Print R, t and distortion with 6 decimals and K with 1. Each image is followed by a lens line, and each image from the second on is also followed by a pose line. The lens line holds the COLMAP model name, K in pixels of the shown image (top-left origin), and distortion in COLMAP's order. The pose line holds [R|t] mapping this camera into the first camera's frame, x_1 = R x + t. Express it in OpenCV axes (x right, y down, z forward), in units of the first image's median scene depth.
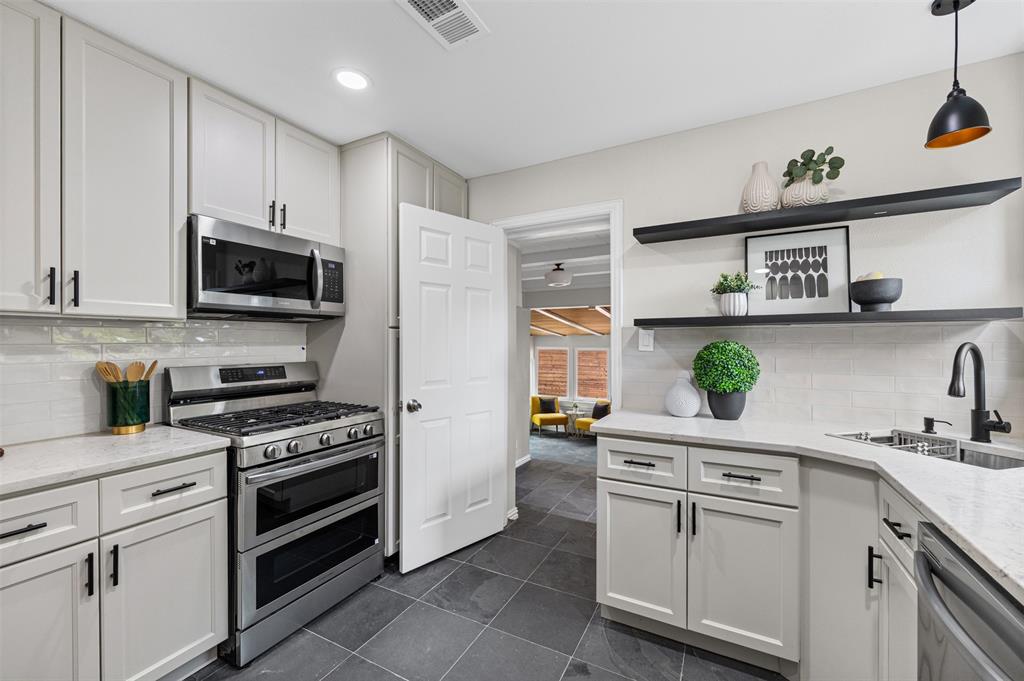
lens RADIAL K [[414.4, 0, 511.4], [0, 414.4, 342.0], [0, 0, 1]] dist [-0.002215, 0.000191]
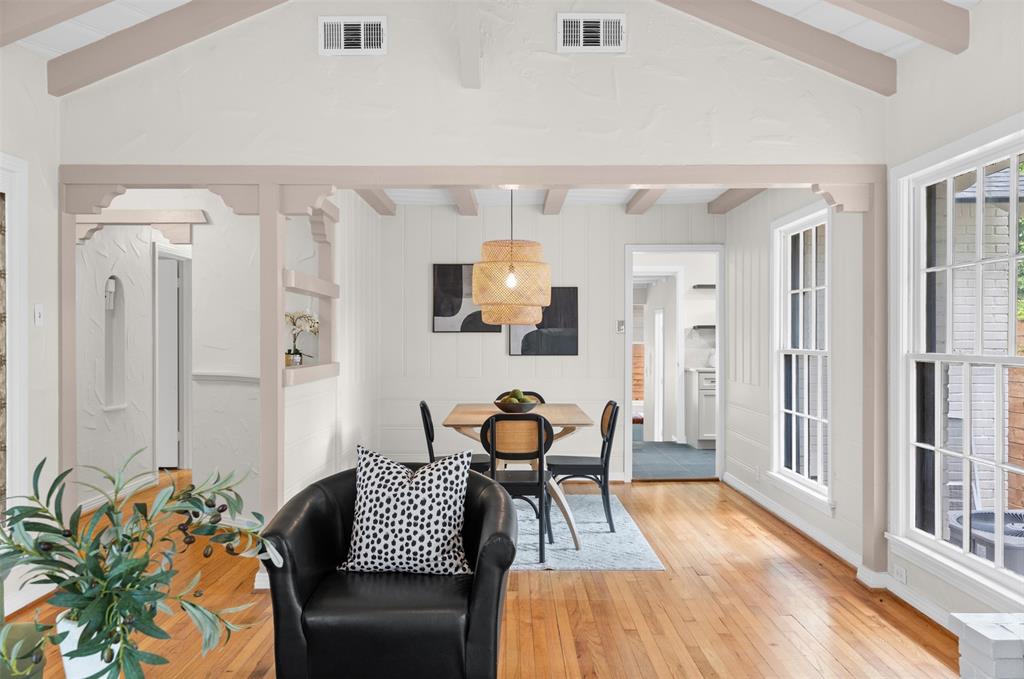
lens RADIAL K [[887.4, 0, 510.3], [0, 887.4, 337.3], [0, 0, 1]] dist [0.026268, -0.006554]
pose [[0.875275, -0.007344, 0.483570, -3.157486], [0.003197, 0.999951, 0.009400, -0.041066], [-0.483615, -0.006681, 0.875255, -2.921679]]
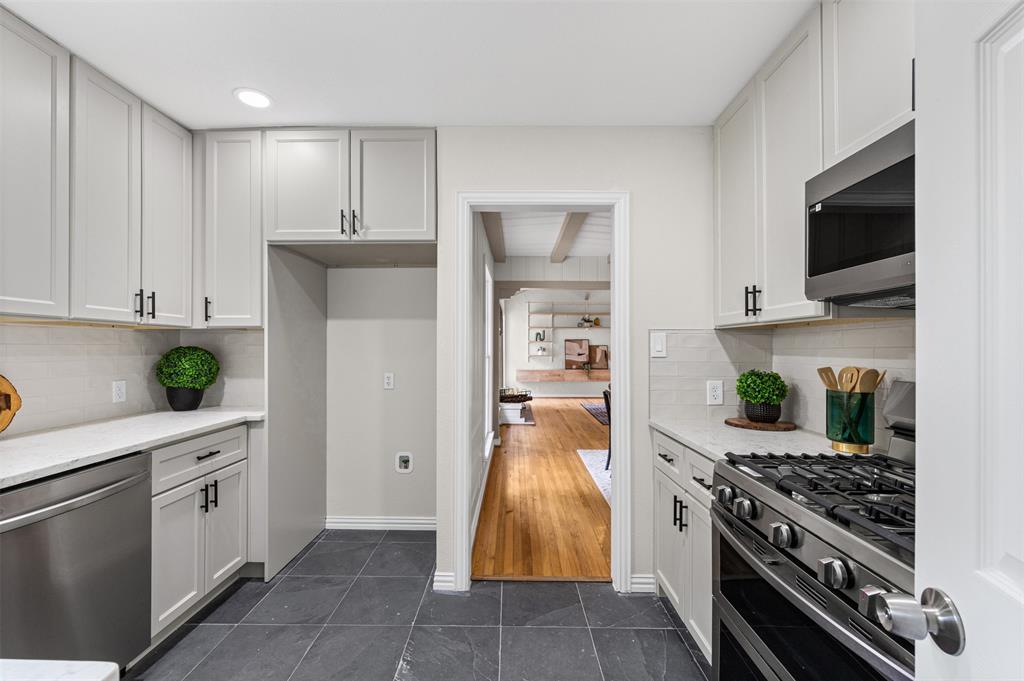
lens RADIAL K [[399.4, 0, 509.8], [0, 399.4, 346.9], [0, 0, 1]] dist [-0.000501, -0.000022]
pose [[-0.889005, -0.007085, -0.457843, 0.073220], [-0.004655, 0.999968, -0.006436, 0.004952], [0.457874, -0.003590, -0.889010, 1.251943]]
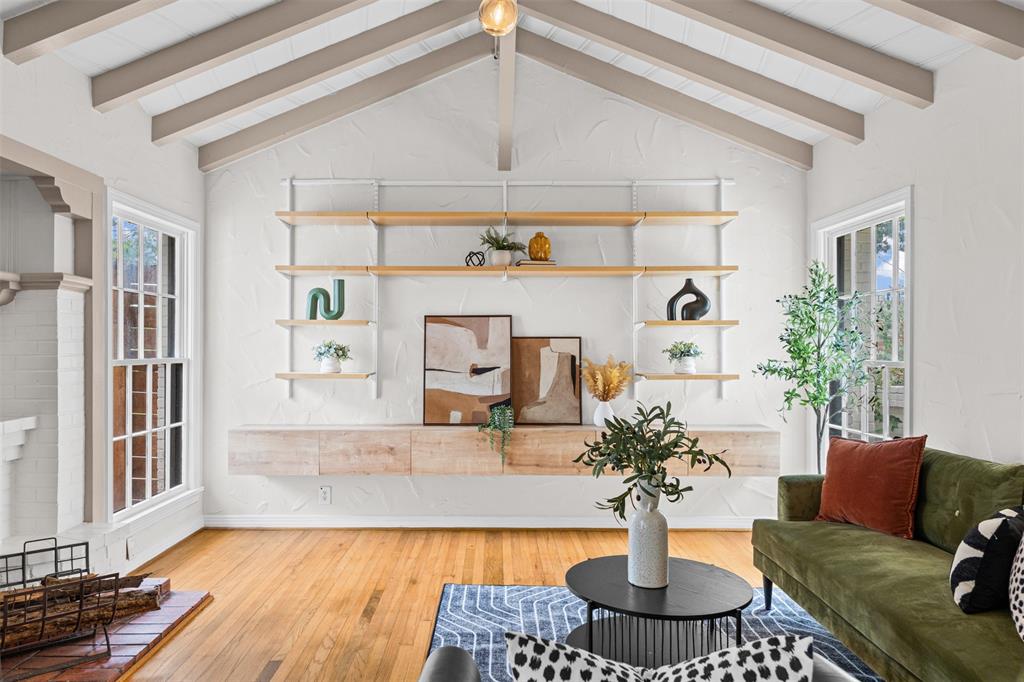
lens RADIAL K [[710.6, 0, 486.3], [0, 710.6, 340.5], [0, 0, 1]] dist [0.005263, -0.005769]
pose [[-0.885775, -0.006212, -0.464073, -2.106919], [-0.003126, 0.999968, -0.007418, -0.022258], [0.464104, -0.005120, -0.885766, -0.844215]]
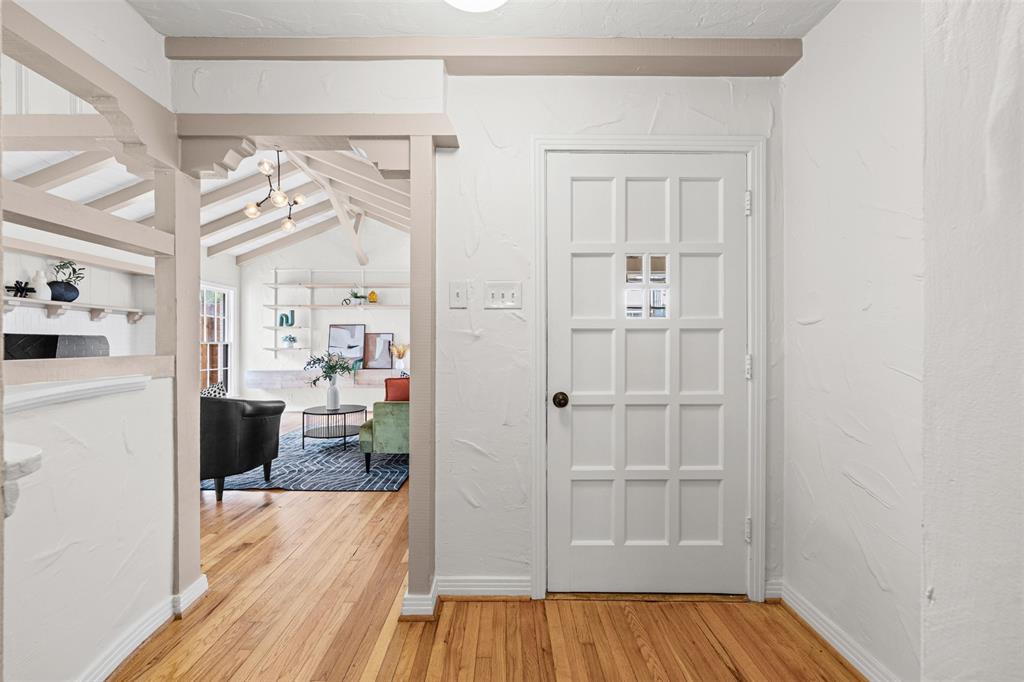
lens RADIAL K [[414.4, 0, 511.6], [0, 414.4, 343.5], [0, 0, 1]] dist [-0.002215, 0.000191]
pose [[-0.880043, -0.002089, -0.474890, -2.803058], [-0.000950, 0.999996, -0.002640, 0.045815], [0.474894, -0.001872, -0.880041, 0.840900]]
